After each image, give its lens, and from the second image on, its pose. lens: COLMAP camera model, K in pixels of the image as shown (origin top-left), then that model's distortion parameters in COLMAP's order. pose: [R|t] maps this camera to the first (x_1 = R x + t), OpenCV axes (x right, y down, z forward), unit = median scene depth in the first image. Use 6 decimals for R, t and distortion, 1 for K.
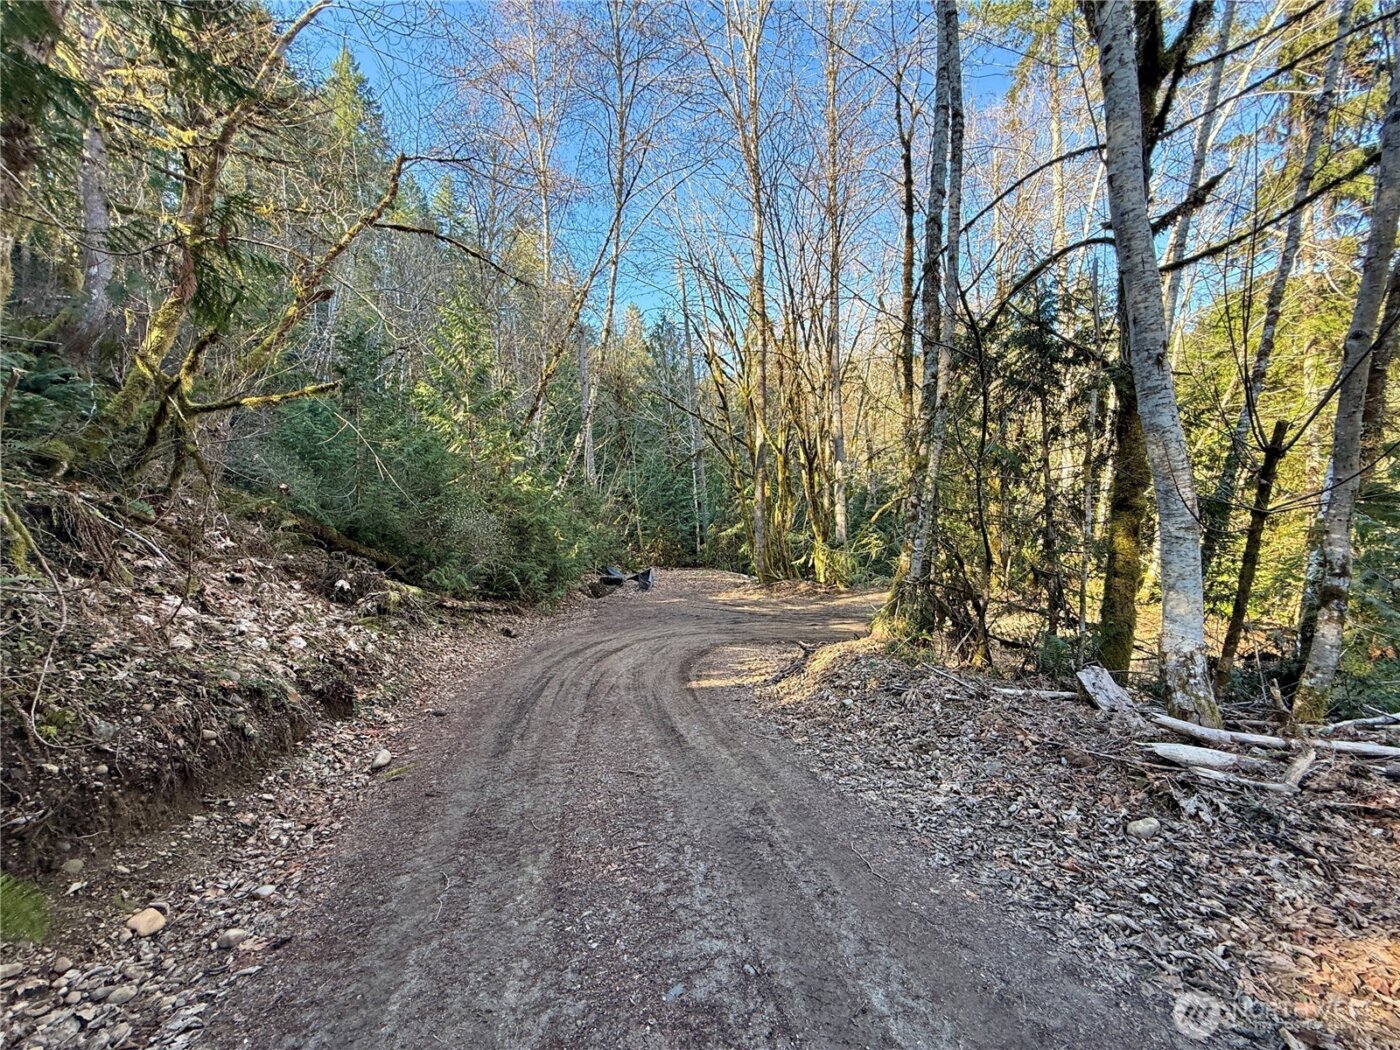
lens RADIAL K [[564.4, 0, 701.6], [0, 564.4, 526.1], [0, 0, 1]] dist [0.000540, 0.000199]
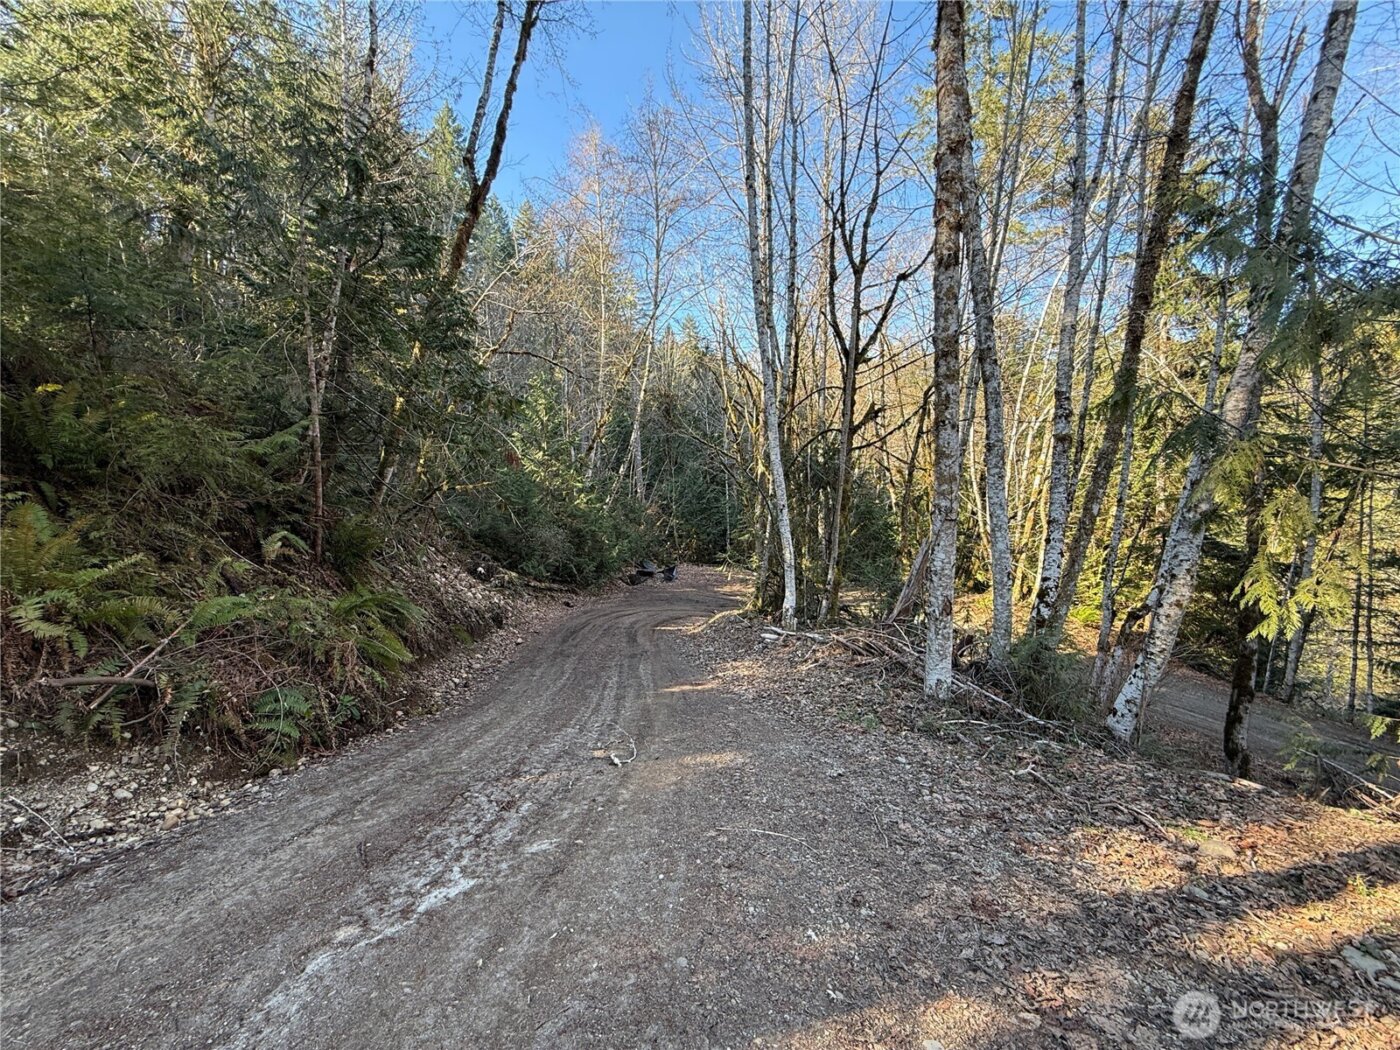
lens RADIAL K [[564.4, 0, 698.9], [0, 564.4, 524.5], [0, 0, 1]] dist [0.000540, 0.000199]
pose [[0.993766, 0.032217, -0.106733, 0.134980], [-0.031274, 0.999456, 0.010491, -0.044993], [0.107013, -0.007088, 0.994232, -0.391856]]
